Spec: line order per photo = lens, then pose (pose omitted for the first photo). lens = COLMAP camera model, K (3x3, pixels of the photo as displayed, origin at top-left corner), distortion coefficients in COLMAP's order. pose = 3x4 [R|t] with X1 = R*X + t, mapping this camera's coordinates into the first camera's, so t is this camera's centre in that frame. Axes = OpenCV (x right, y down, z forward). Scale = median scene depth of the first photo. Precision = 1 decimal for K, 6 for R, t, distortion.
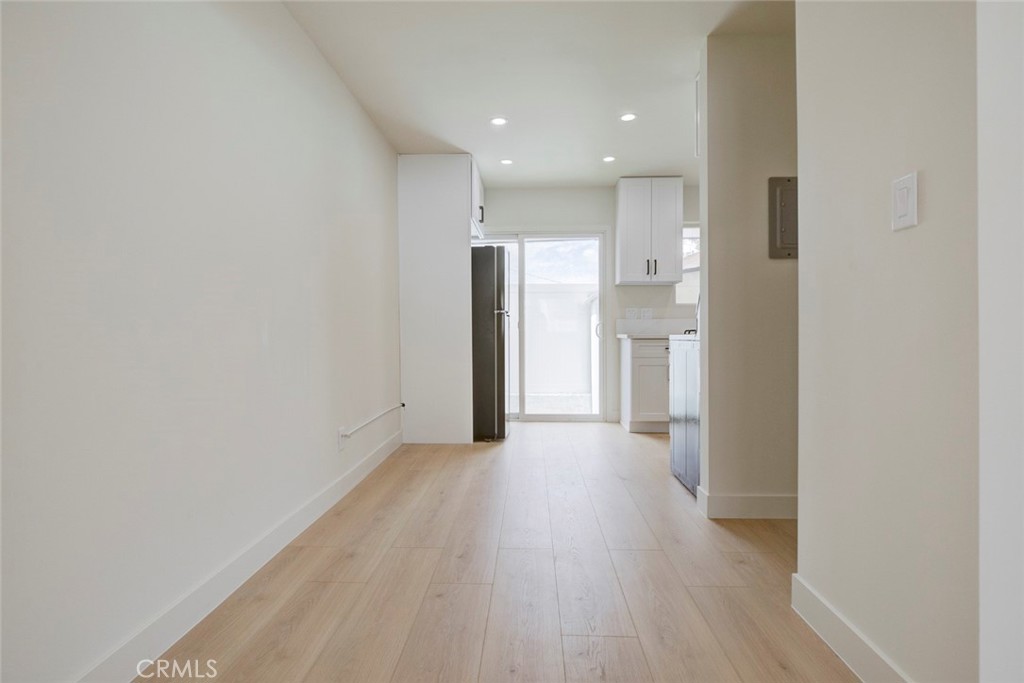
lens RADIAL K [[479.6, 0, 514.9], [0, 479.6, 333.2], [0, 0, 1]] dist [0.000298, 0.000082]
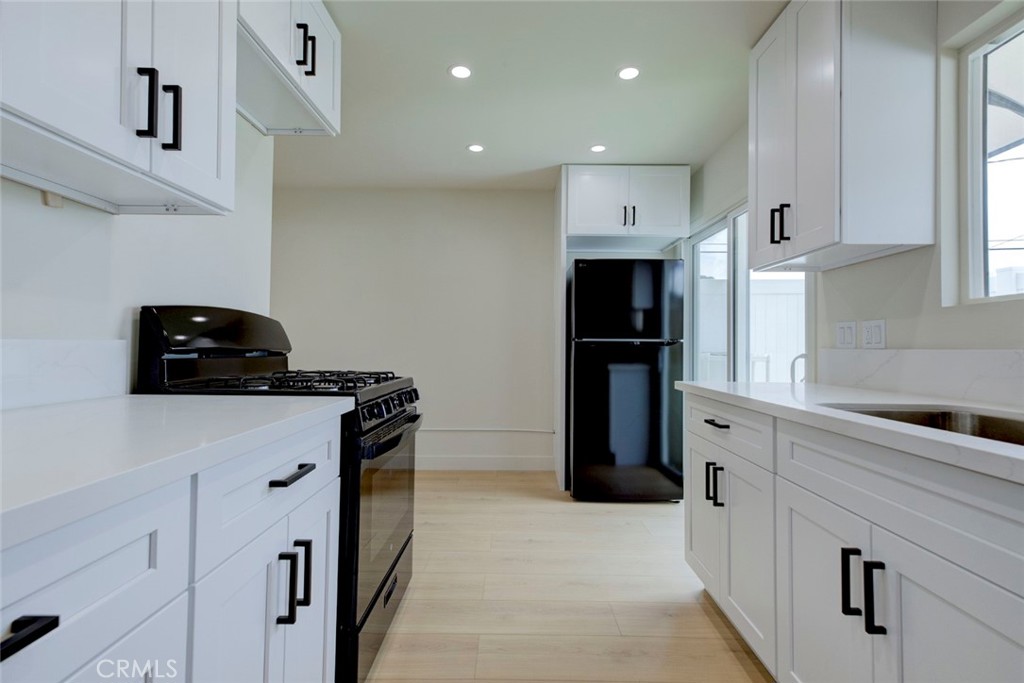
lens RADIAL K [[500.5, 0, 508.0], [0, 500.5, 336.0], [0, 0, 1]] dist [-0.000420, 0.000279]
pose [[0.029667, -0.011118, -0.999498, 0.712818], [-0.014005, 0.999835, -0.011537, -0.033770], [0.999462, 0.014341, 0.029506, 0.754169]]
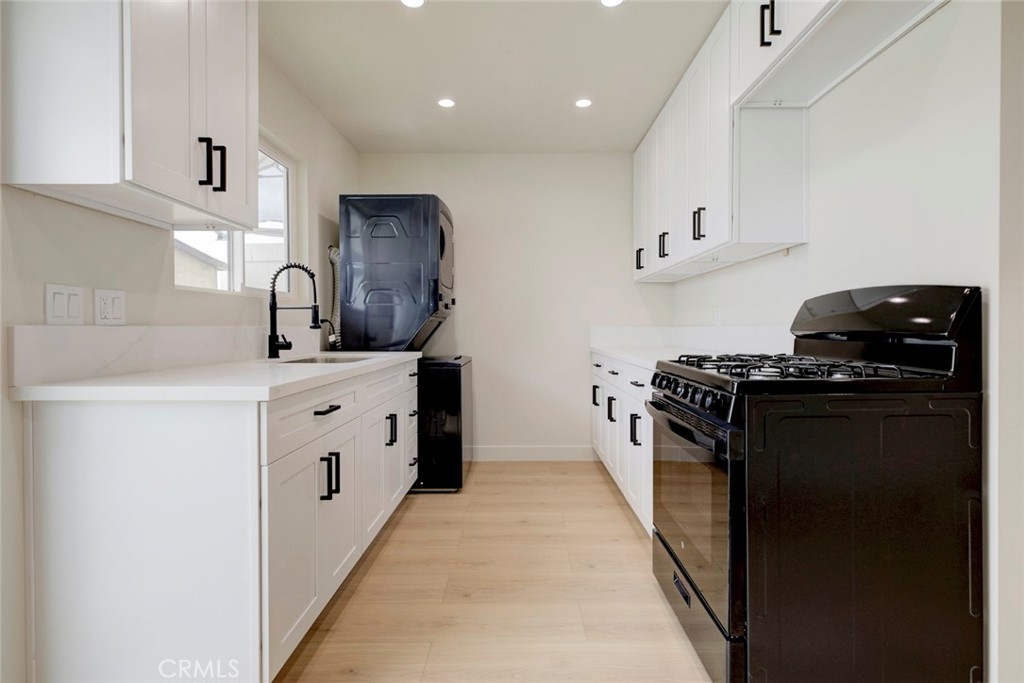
lens RADIAL K [[500.5, 0, 508.0], [0, 500.5, 336.0], [0, 0, 1]] dist [-0.000420, 0.000279]
pose [[-0.016511, -0.008344, 0.999829, -0.053068], [0.003899, 0.999957, 0.008409, -0.026584], [-0.999856, 0.004038, -0.016477, 0.809813]]
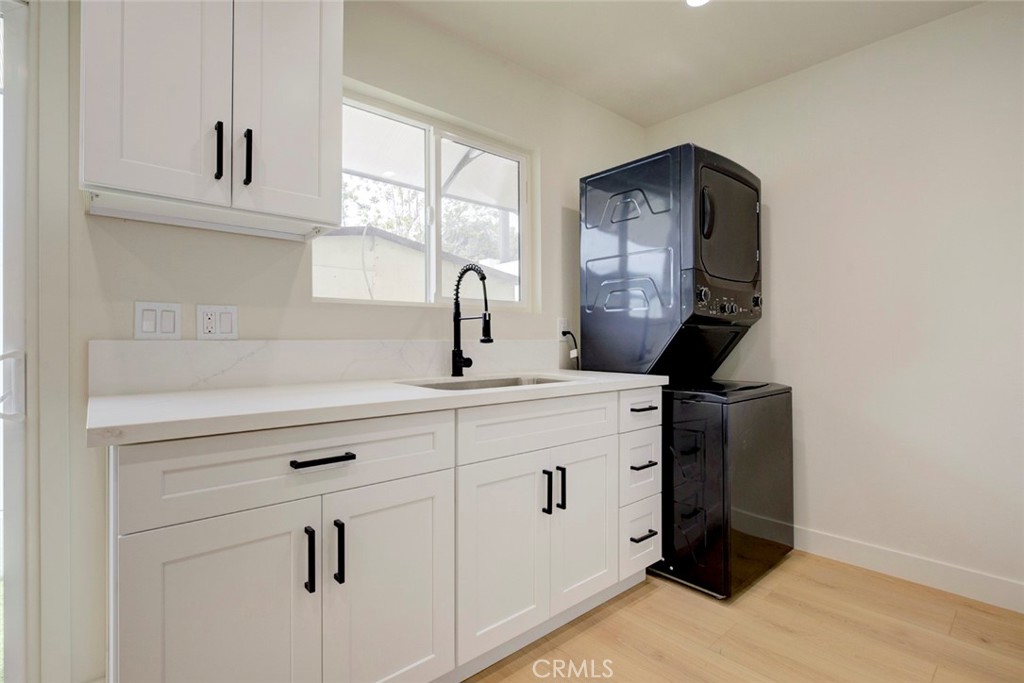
lens RADIAL K [[490.3, 0, 508.5], [0, 490.3, 337.2], [0, 0, 1]] dist [-0.009837, 0.000317]
pose [[0.721303, 0.010962, 0.692533, 0.205863], [-0.002645, 0.999911, -0.013073, -0.030003], [-0.692615, 0.007598, 0.721268, 0.688737]]
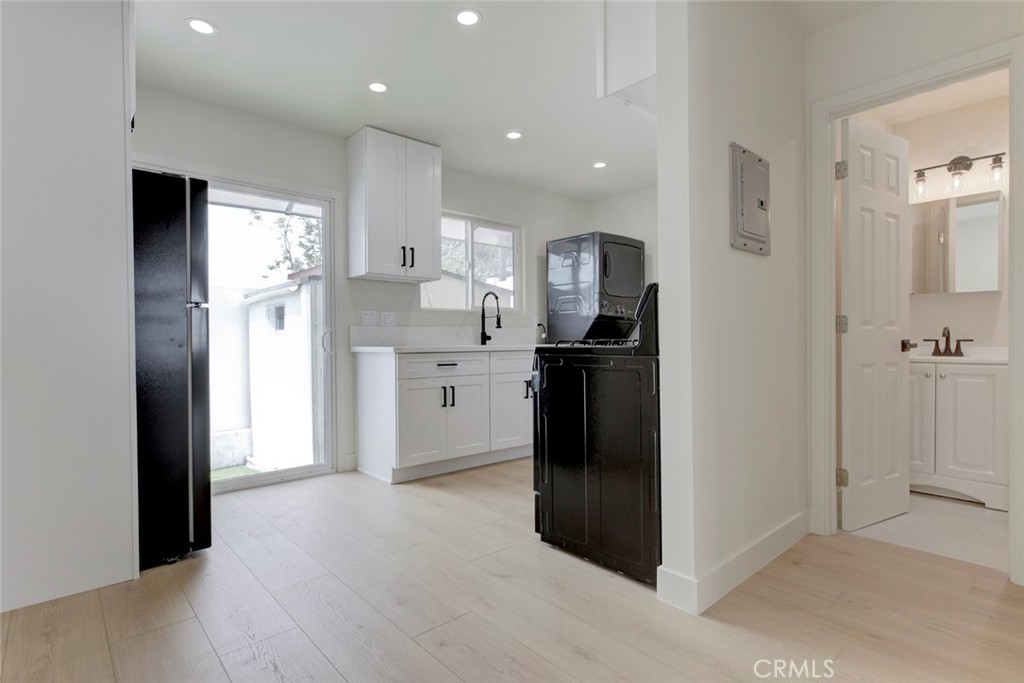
lens RADIAL K [[498.2, 0, 501.3], [0, 498.2, 345.0], [0, 0, 1]] dist [0.001686, 0.001479]
pose [[0.724981, -0.003835, 0.688758, -0.145572], [0.002552, 0.999993, 0.002882, -0.002280], [-0.688764, -0.000332, 0.724986, 0.335503]]
